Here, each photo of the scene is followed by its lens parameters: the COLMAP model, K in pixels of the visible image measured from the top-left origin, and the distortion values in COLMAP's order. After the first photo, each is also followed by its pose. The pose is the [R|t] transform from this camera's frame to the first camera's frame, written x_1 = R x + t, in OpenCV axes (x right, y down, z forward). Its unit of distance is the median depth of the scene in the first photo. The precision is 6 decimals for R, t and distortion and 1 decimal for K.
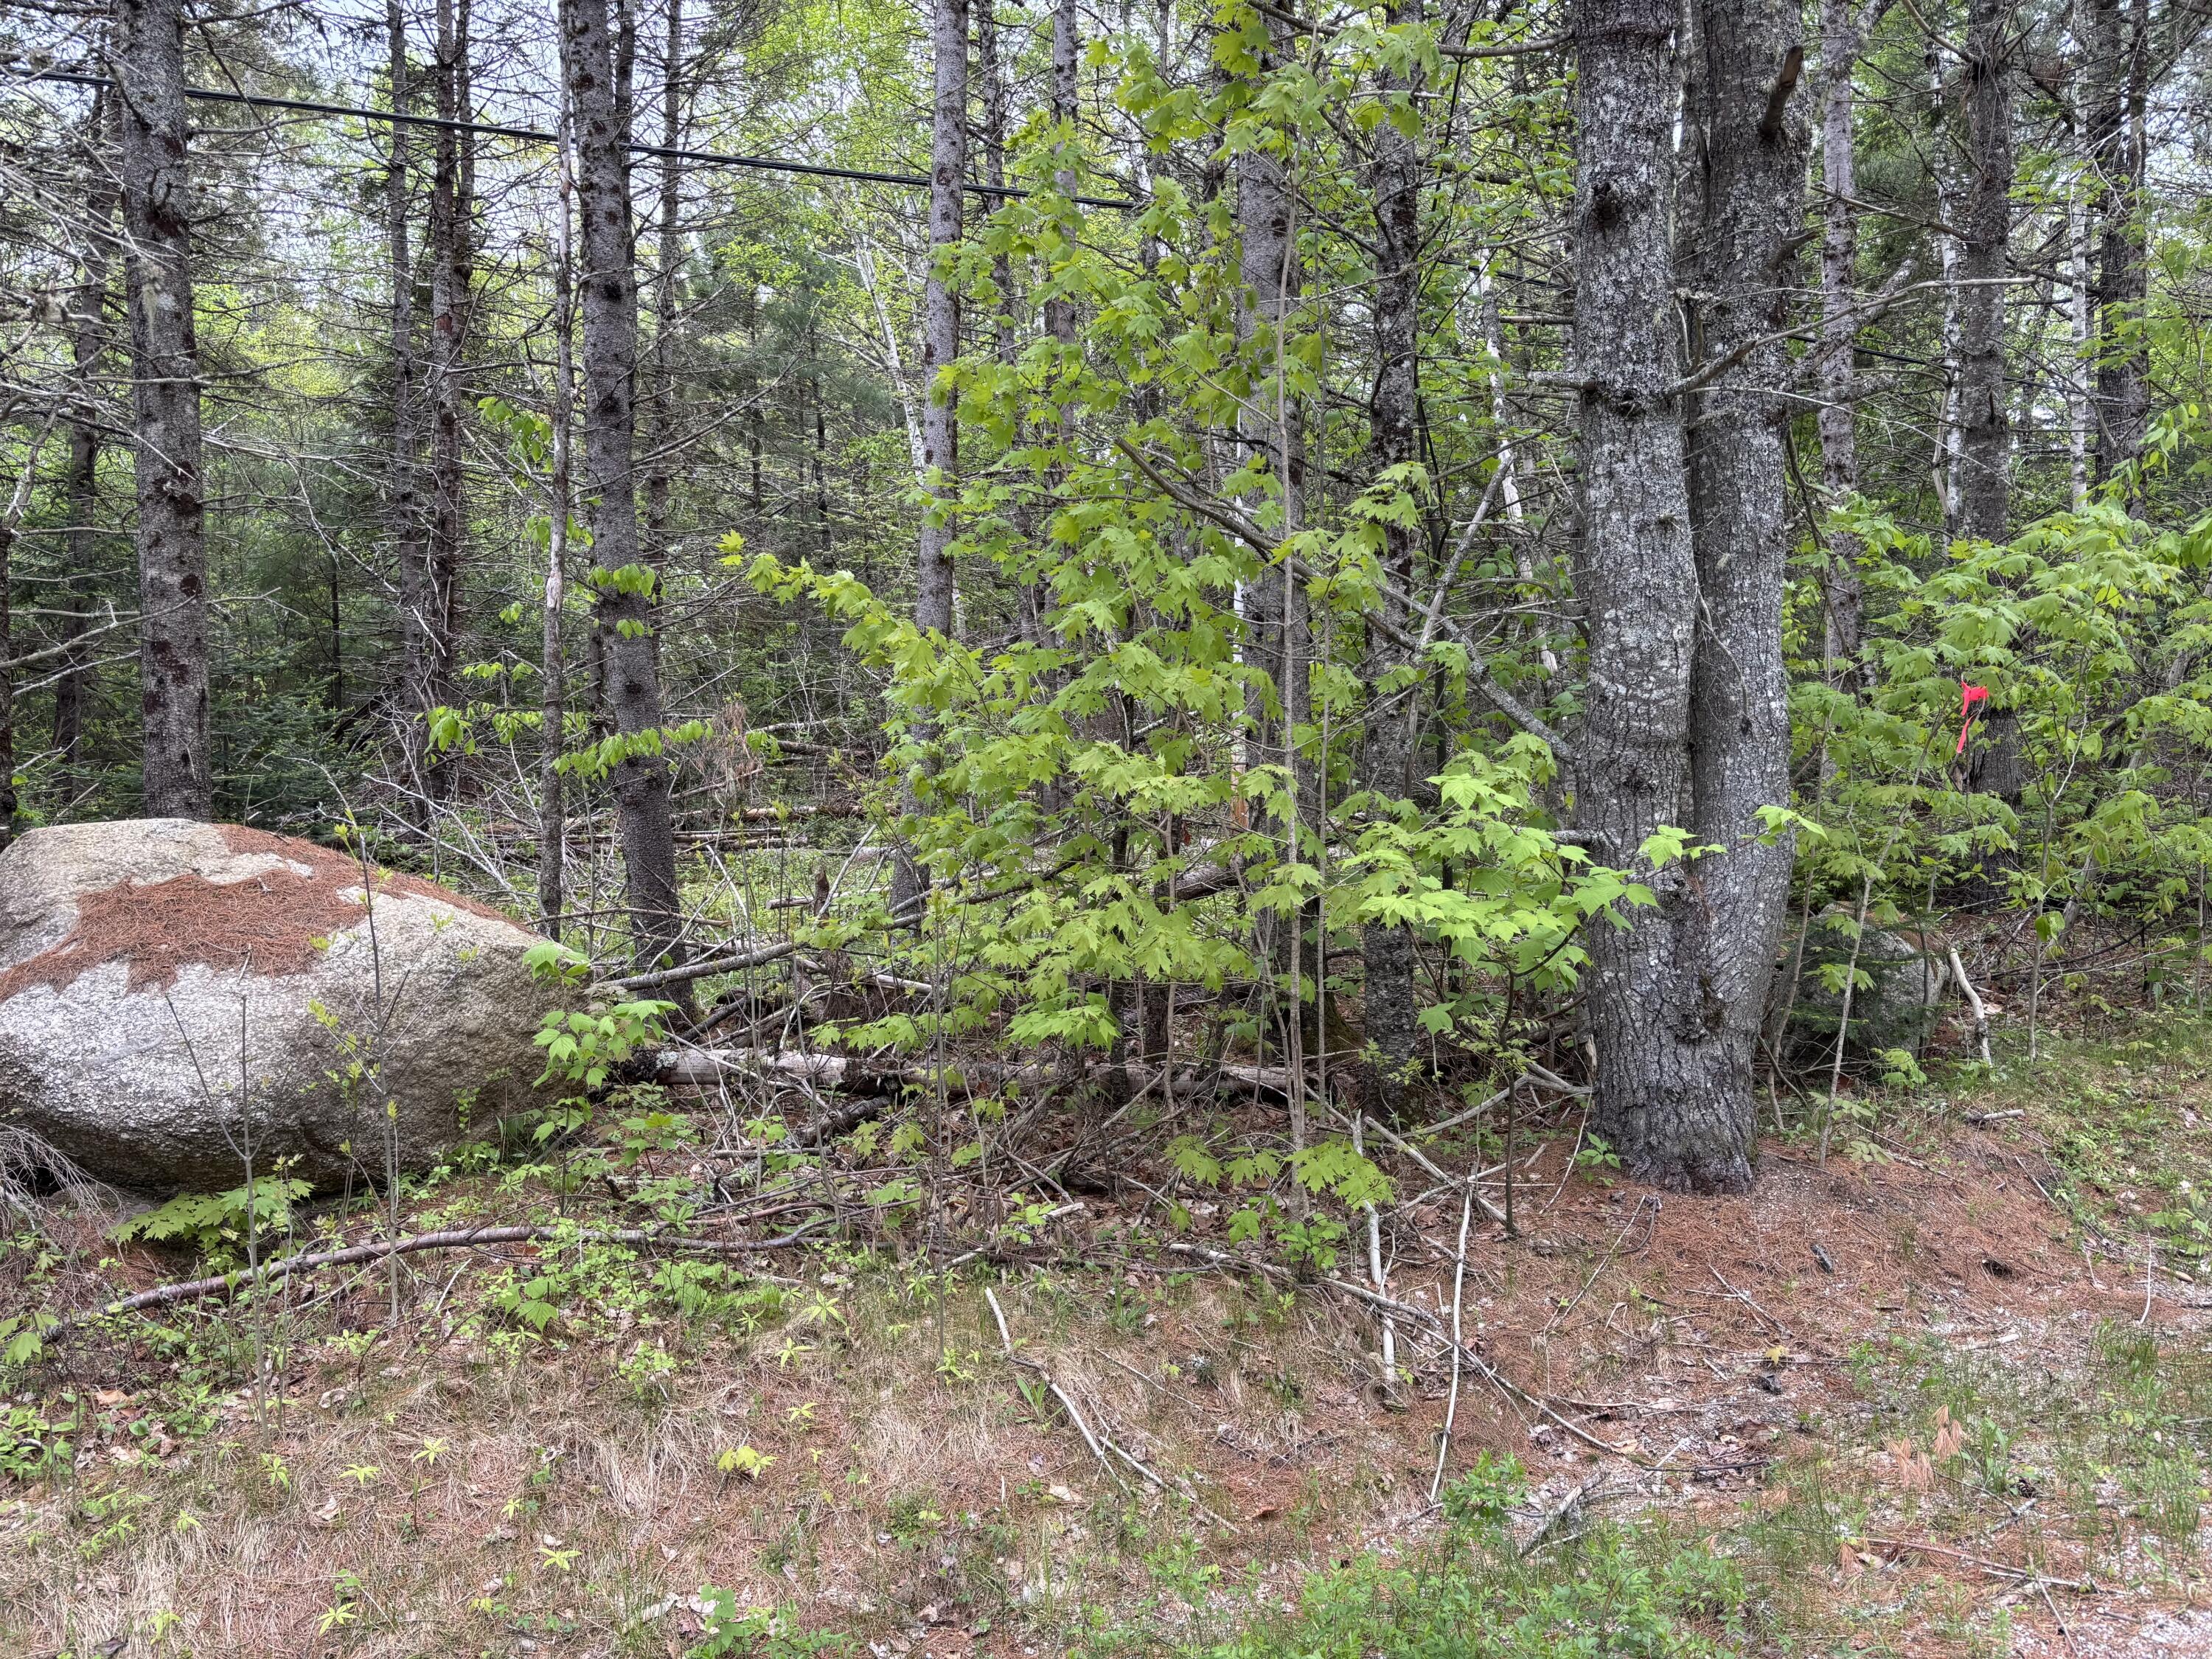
lens RADIAL K [[1657.1, 0, 1097.8], [0, 1657.1, 834.0], [0, 0, 1]] dist [0.061003, -0.063933]
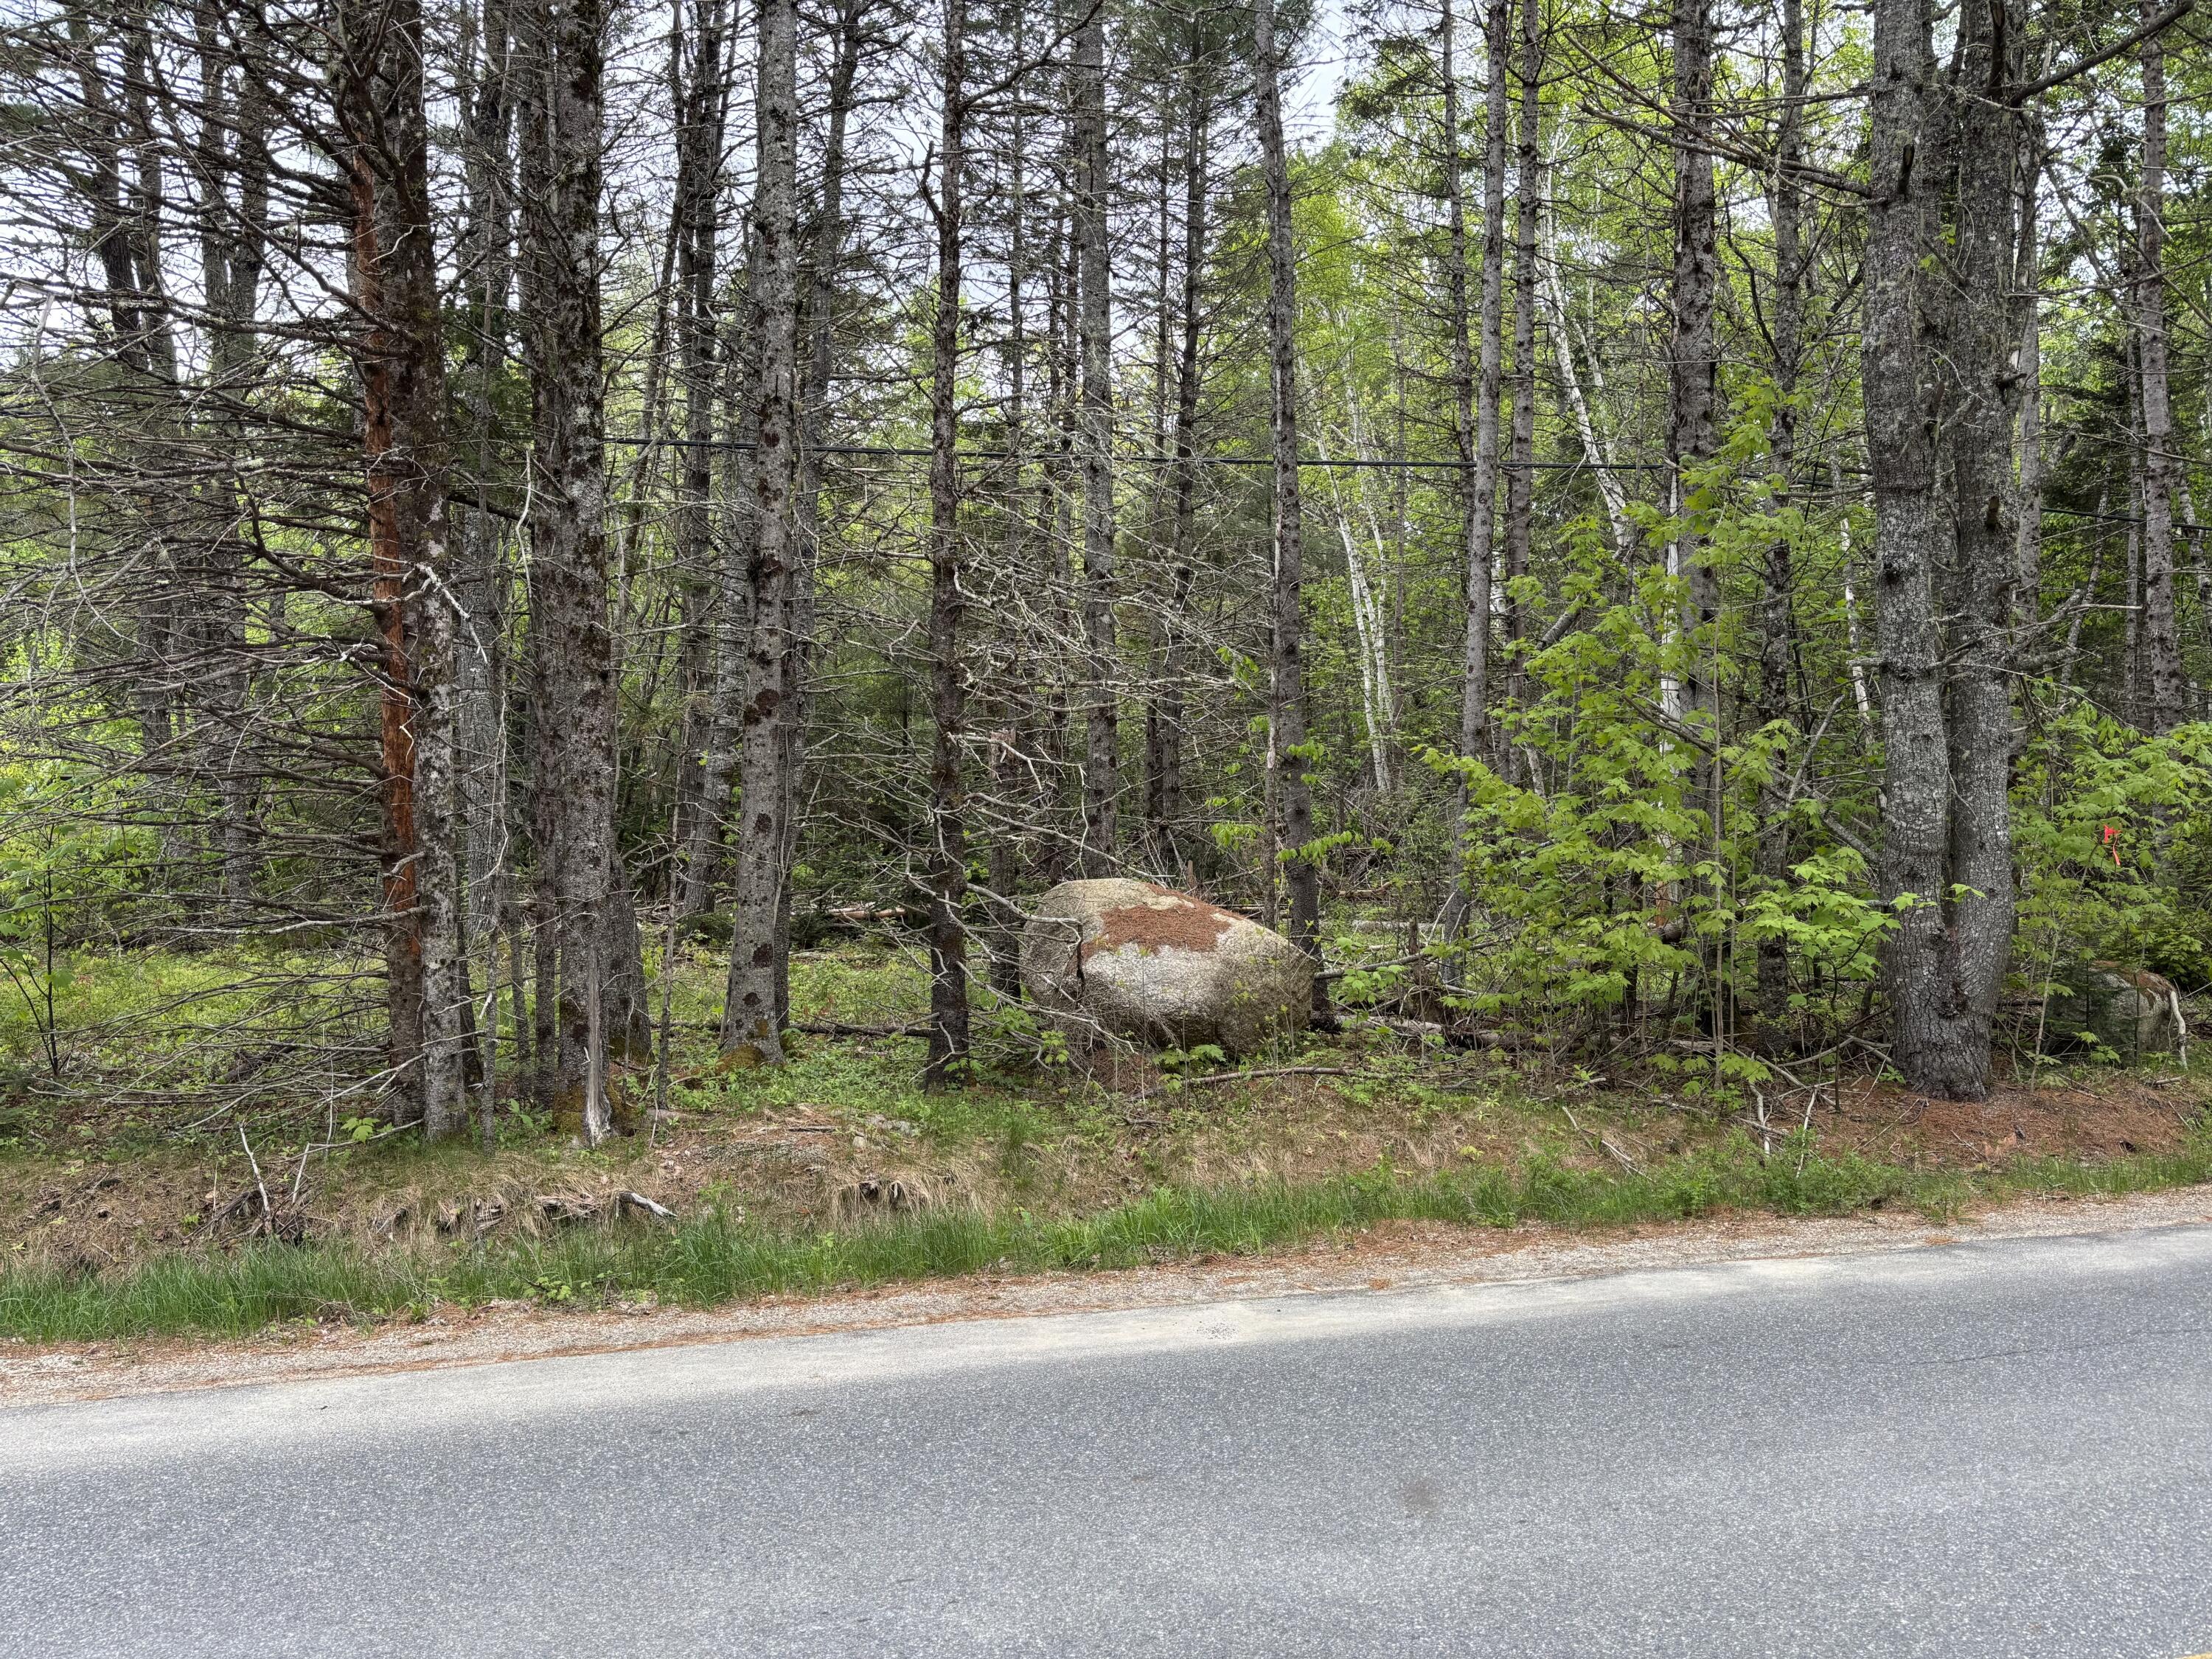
lens RADIAL K [[1657.1, 0, 1104.3], [0, 1657.1, 829.3], [0, 0, 1]] dist [0.061003, -0.063933]
pose [[0.975859, 0.013234, -0.218000, -0.152995], [-0.026824, 0.997868, -0.059501, 0.055502], [0.216748, 0.063912, 0.974133, -1.035560]]
